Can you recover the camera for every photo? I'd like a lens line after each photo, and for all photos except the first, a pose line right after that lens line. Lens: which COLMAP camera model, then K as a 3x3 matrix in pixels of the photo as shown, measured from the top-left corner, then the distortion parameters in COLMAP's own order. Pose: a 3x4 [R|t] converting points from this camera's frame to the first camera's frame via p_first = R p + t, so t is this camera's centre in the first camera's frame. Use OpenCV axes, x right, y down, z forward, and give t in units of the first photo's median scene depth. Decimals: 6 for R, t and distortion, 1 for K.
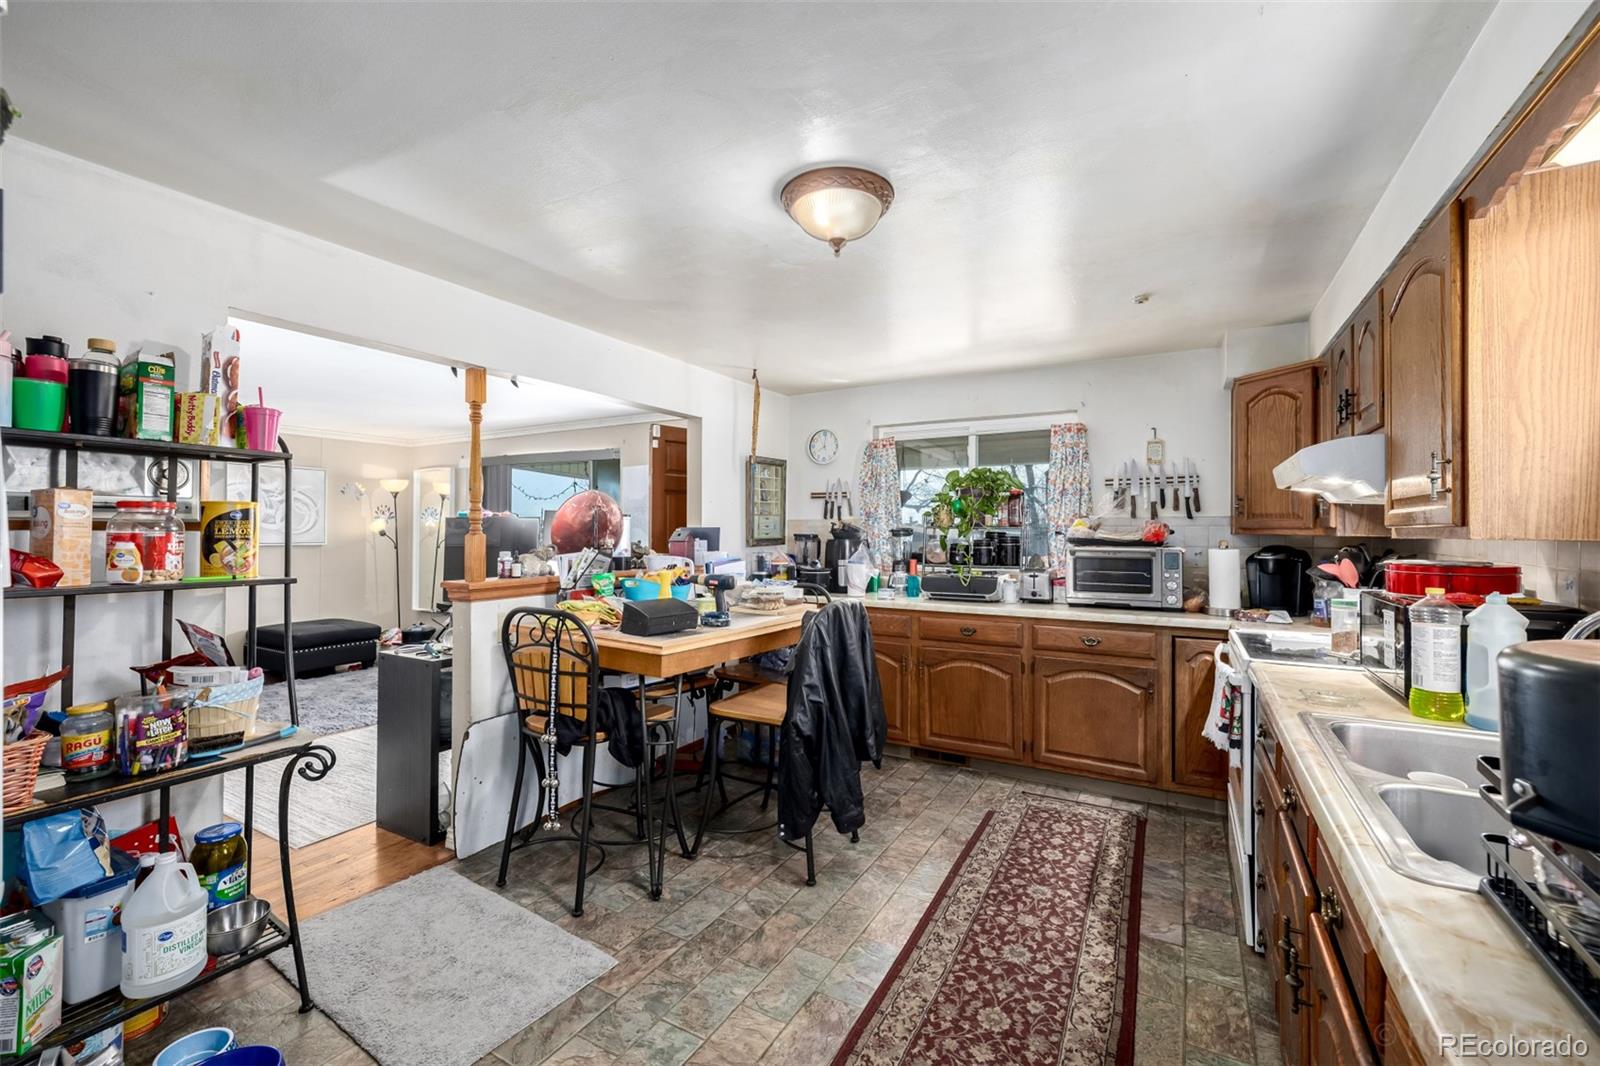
lens RADIAL K [[671.8, 0, 797.8], [0, 671.8, 523.4], [0, 0, 1]] dist [0.000152, 0.000087]
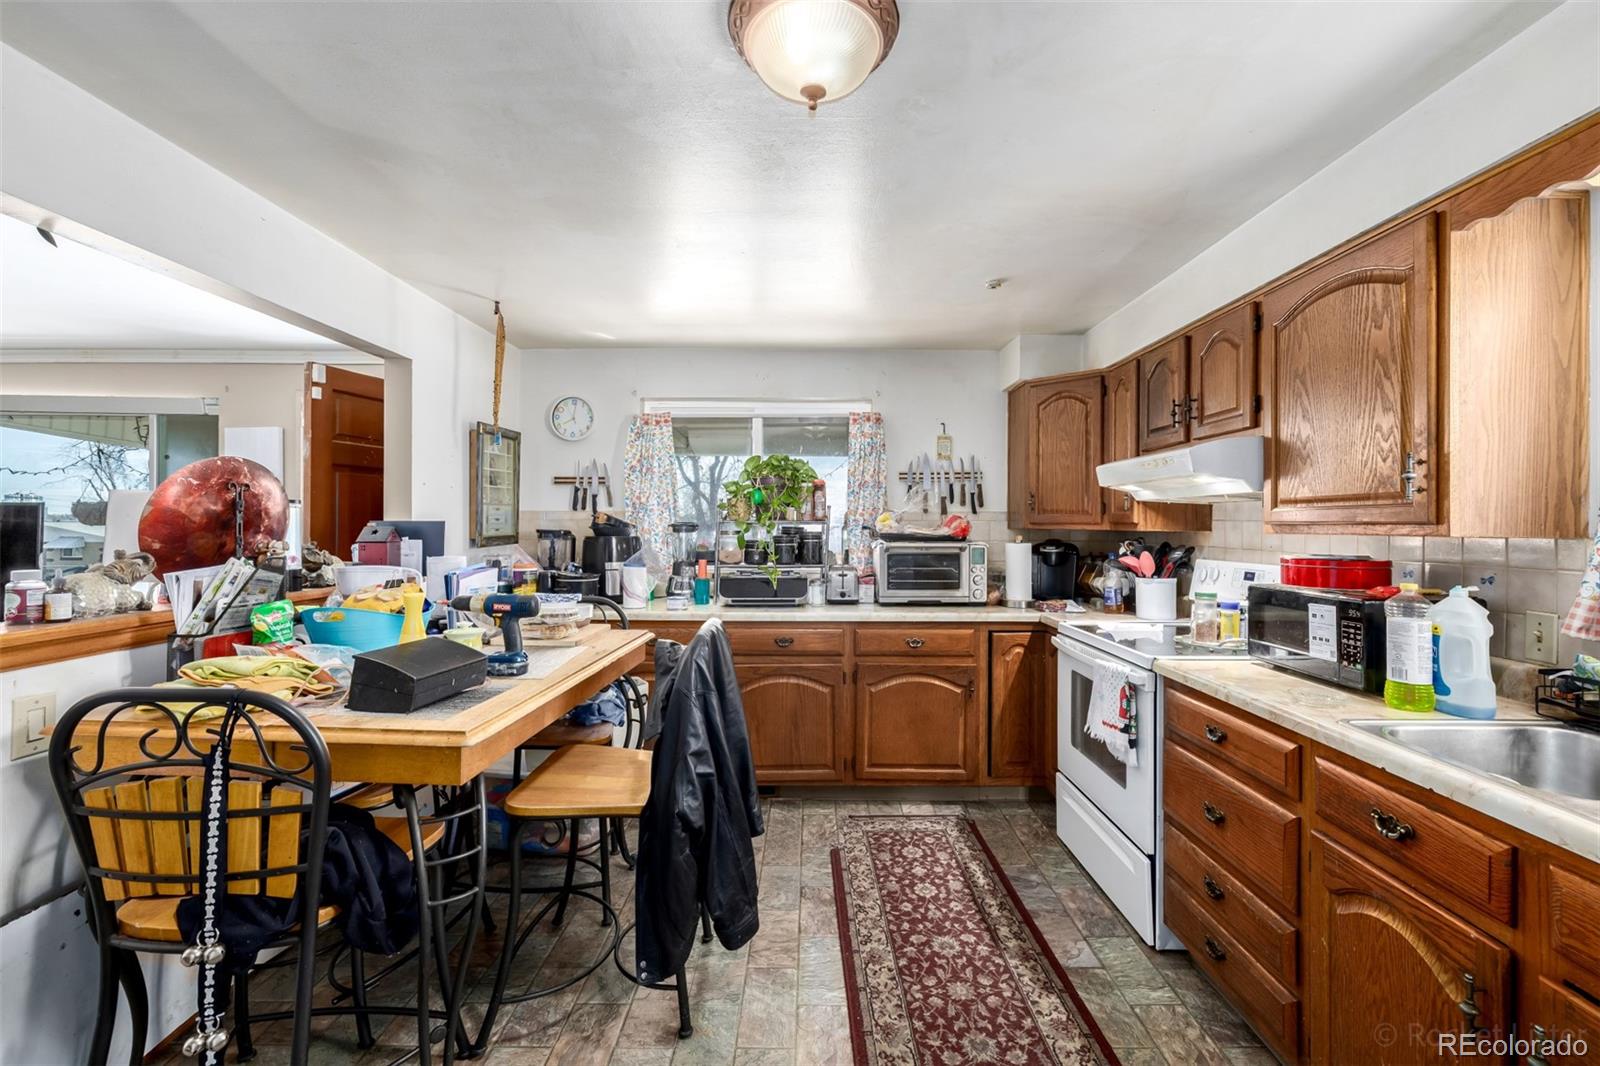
lens RADIAL K [[670.2, 0, 802.0], [0, 670.2, 521.7], [0, 0, 1]] dist [0.000248, 0.000193]
pose [[0.865060, 0.001799, 0.501666, -0.180155], [-0.005943, 0.999960, 0.006663, -0.000326], [-0.501634, -0.008745, 0.865036, 0.273258]]
